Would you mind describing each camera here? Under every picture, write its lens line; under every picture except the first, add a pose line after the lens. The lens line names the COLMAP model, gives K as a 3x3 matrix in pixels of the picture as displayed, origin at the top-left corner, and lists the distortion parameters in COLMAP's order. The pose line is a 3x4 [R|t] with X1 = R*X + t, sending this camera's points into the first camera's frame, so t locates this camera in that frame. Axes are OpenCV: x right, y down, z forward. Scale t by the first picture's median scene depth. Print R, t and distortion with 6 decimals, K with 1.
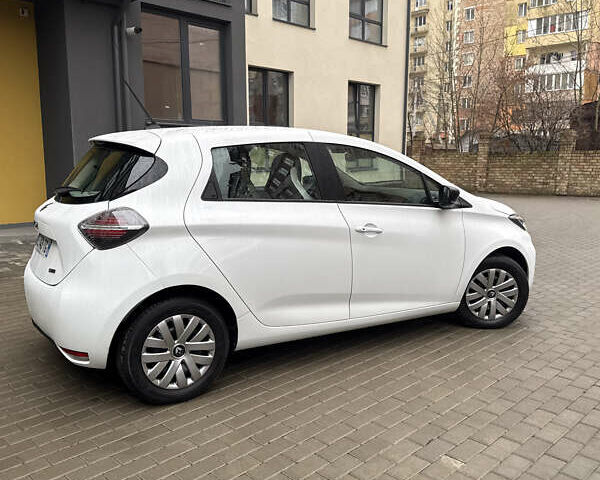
lens RADIAL K [[575.6, 0, 302.3], [0, 575.6, 239.7], [0, 0, 1]] dist [0.015525, 0.000000]
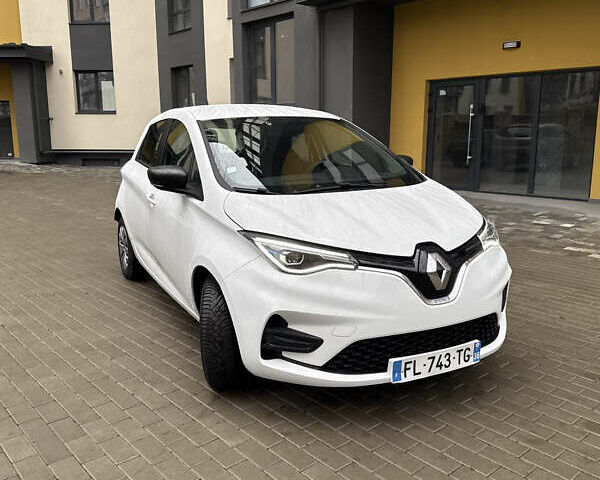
lens RADIAL K [[575.6, 0, 294.7], [0, 575.6, 243.6], [0, 0, 1]] dist [0.015525, 0.000000]
pose [[-0.093805, 0.193300, -0.976645, 1.155183], [-0.140151, 0.968638, 0.205177, -0.195600], [0.985677, 0.156125, -0.063771, 1.332927]]
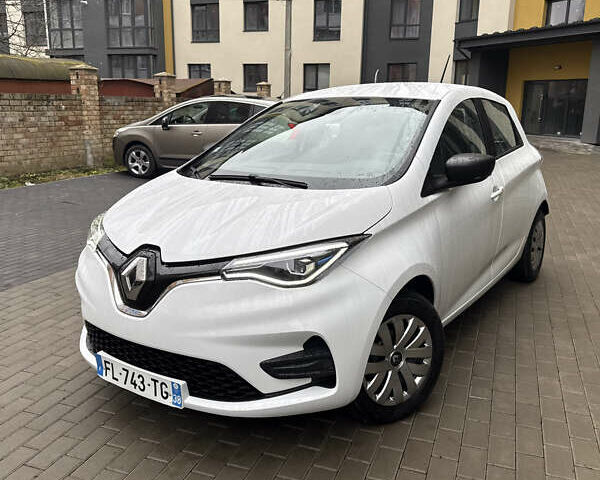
lens RADIAL K [[575.6, 0, 296.0], [0, 575.6, 240.4], [0, 0, 1]] dist [0.015525, 0.000000]
pose [[-0.917359, 0.078683, -0.390208, 0.542285], [-0.072041, 0.931265, 0.357149, -0.311964], [0.391489, 0.355744, -0.848636, 2.036144]]
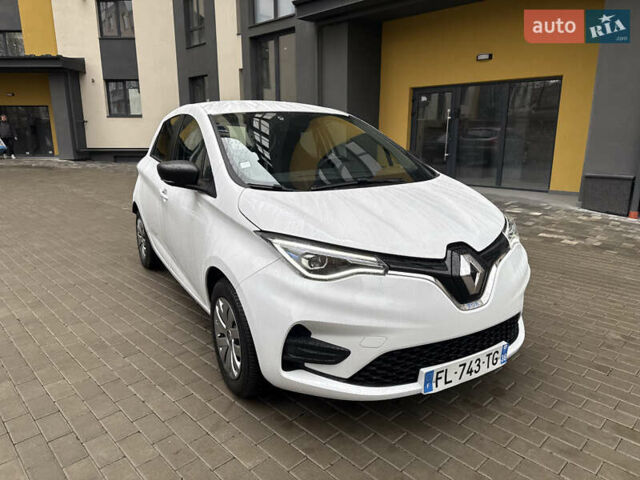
lens RADIAL K [[460.5, 0, 316.1], [0, 460.5, 242.5], [0, 0, 1]] dist [0.021958, -0.020926]
pose [[-0.043989, 0.230636, -0.972045, 0.970337], [-0.144075, 0.961351, 0.234619, -0.175209], [0.988589, 0.150368, -0.009060, 1.291553]]
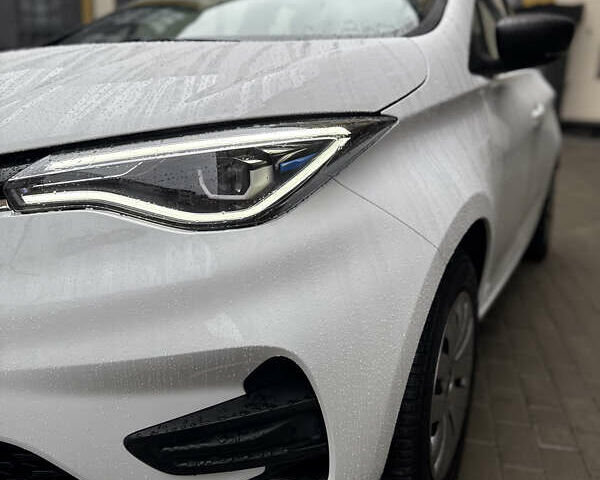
lens RADIAL K [[575.6, 0, 325.4], [0, 575.6, 248.0], [0, 0, 1]] dist [0.015525, 0.000000]
pose [[-0.844508, 0.096923, -0.526699, 0.403245], [-0.115950, 0.927068, 0.356512, -0.137635], [0.522840, 0.362148, -0.771678, 1.753206]]
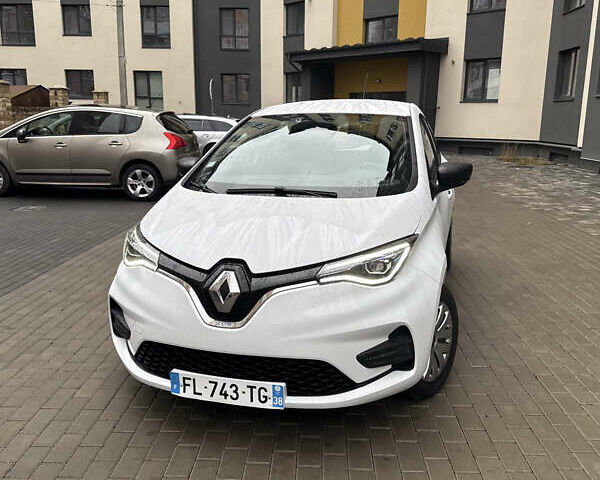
lens RADIAL K [[575.6, 0, 300.1], [0, 575.6, 241.4], [0, 0, 1]] dist [0.015525, 0.000000]
pose [[-0.744758, 0.134698, -0.653599, 0.808098], [-0.108851, 0.941780, 0.318122, -0.306054], [0.658397, 0.308069, -0.686736, 1.936344]]
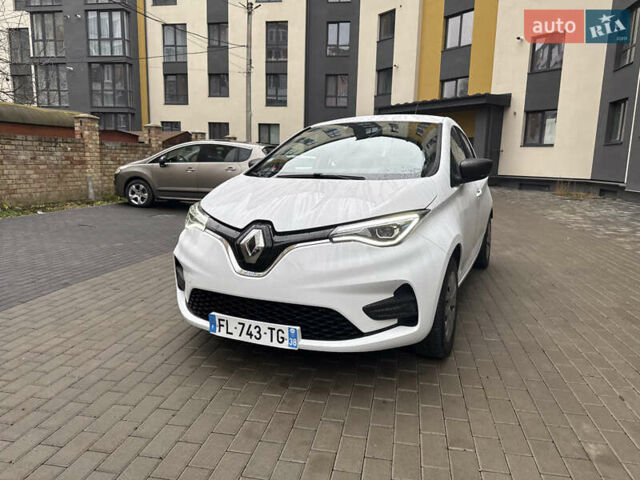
lens RADIAL K [[460.5, 0, 321.0], [0, 460.5, 238.5], [0, 0, 1]] dist [0.021958, -0.020926]
pose [[-0.836502, 0.070217, -0.543446, 0.714905], [-0.103869, 0.953457, 0.283074, -0.232103], [0.538029, 0.293239, -0.790276, 1.983836]]
